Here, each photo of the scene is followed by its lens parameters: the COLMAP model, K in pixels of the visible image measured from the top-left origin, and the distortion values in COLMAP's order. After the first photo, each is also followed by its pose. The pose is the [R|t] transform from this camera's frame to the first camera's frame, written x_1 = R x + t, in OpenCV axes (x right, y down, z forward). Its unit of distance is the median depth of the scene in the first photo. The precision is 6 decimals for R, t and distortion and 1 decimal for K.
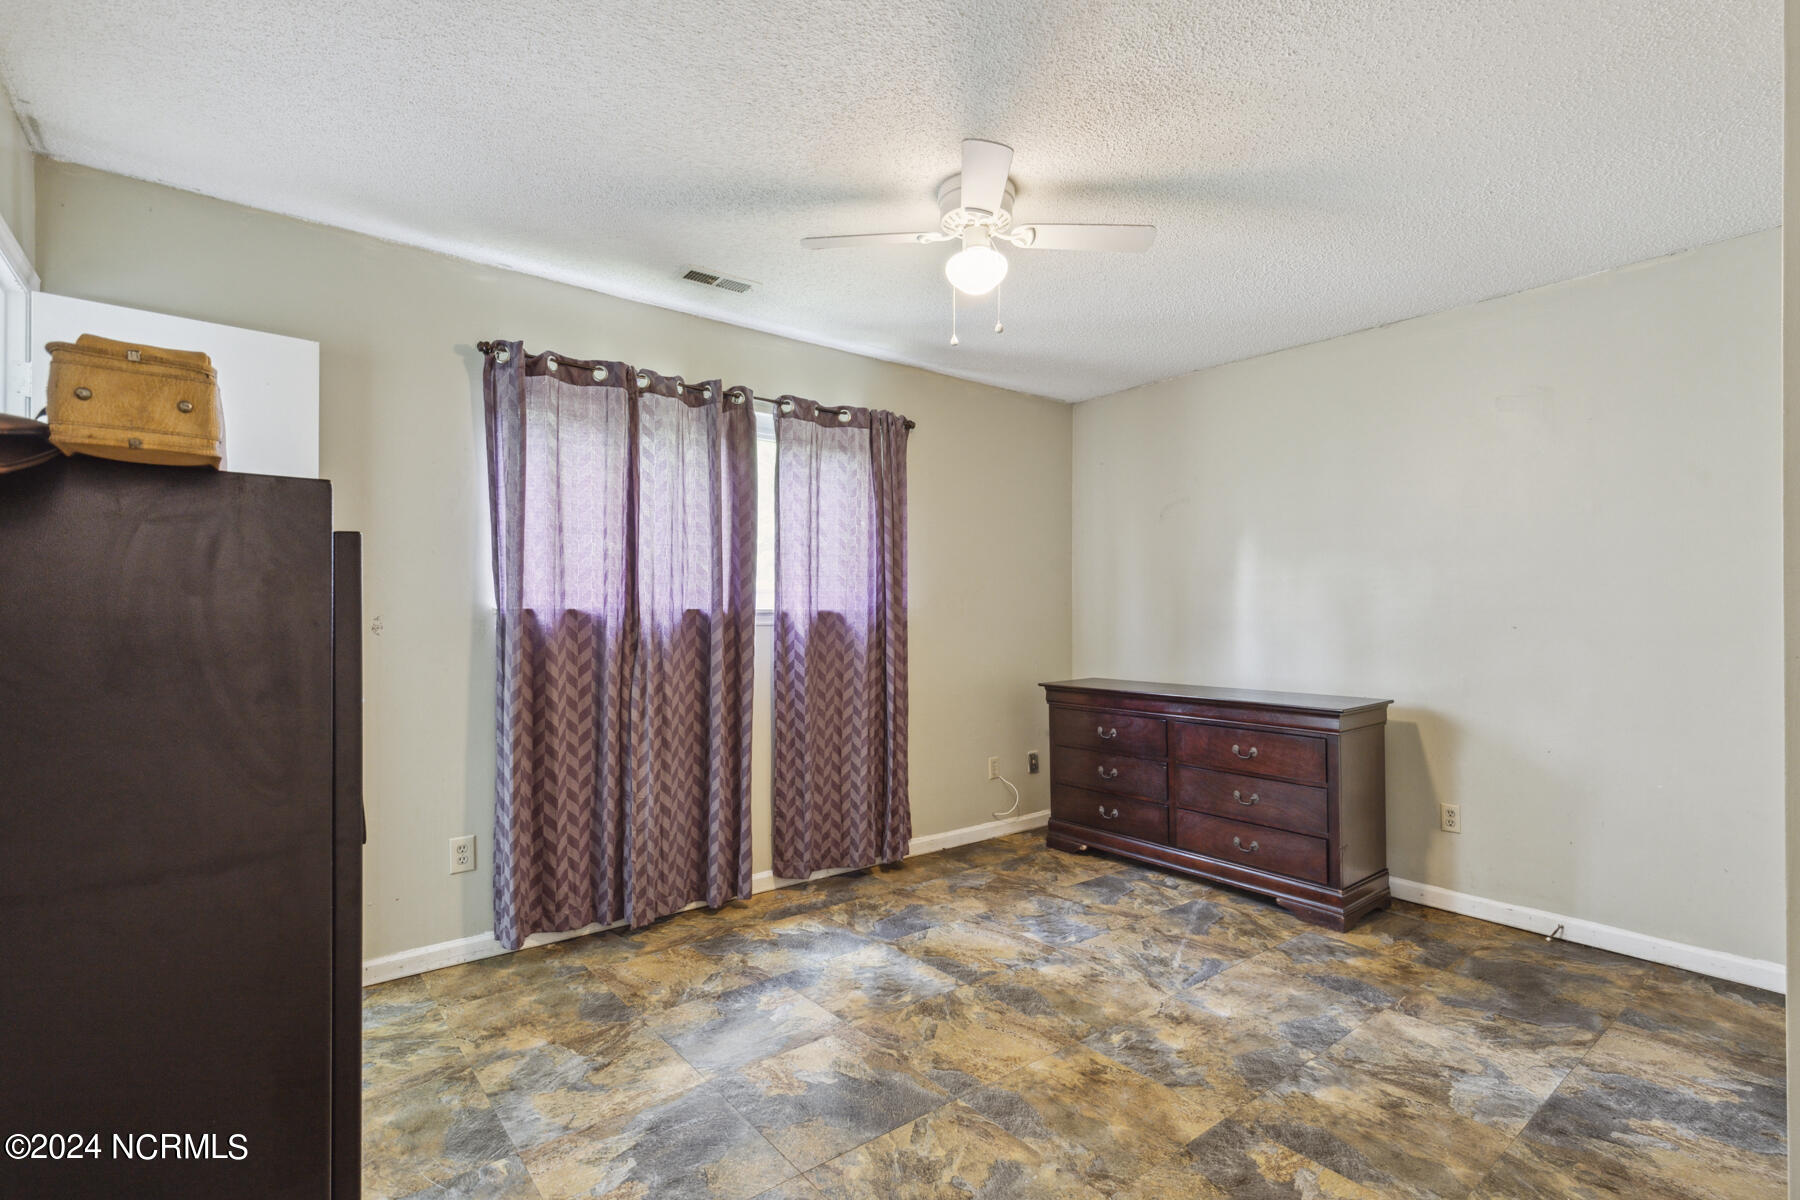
lens RADIAL K [[829.4, 0, 910.3], [0, 829.4, 606.5], [0, 0, 1]] dist [0.010496, -0.002981]
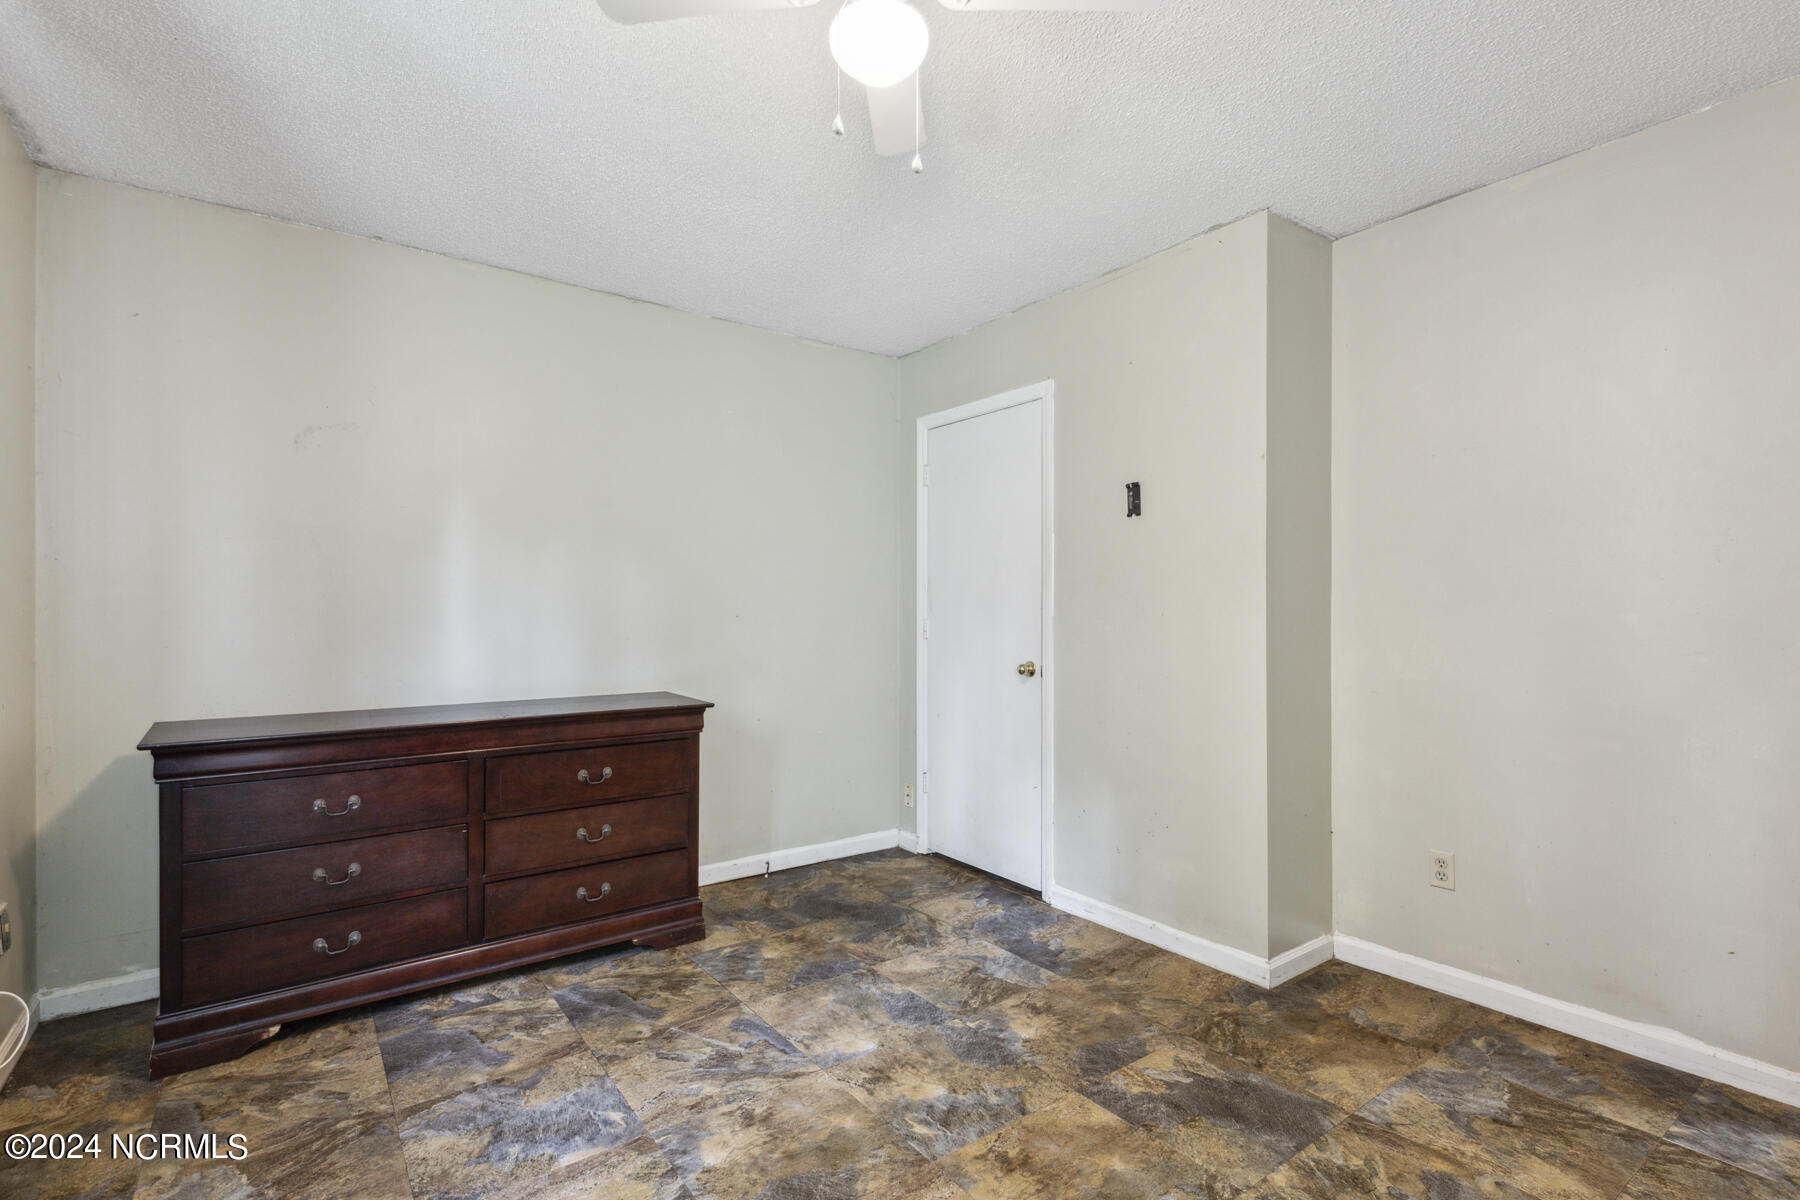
lens RADIAL K [[829.4, 0, 915.5], [0, 829.4, 598.9], [0, 0, 1]] dist [0.010496, -0.002981]
pose [[0.051393, 0.012529, 0.998600, -0.464594], [-0.011579, 0.999862, -0.011949, 0.013074], [-0.998611, -0.010948, 0.051531, 0.802335]]
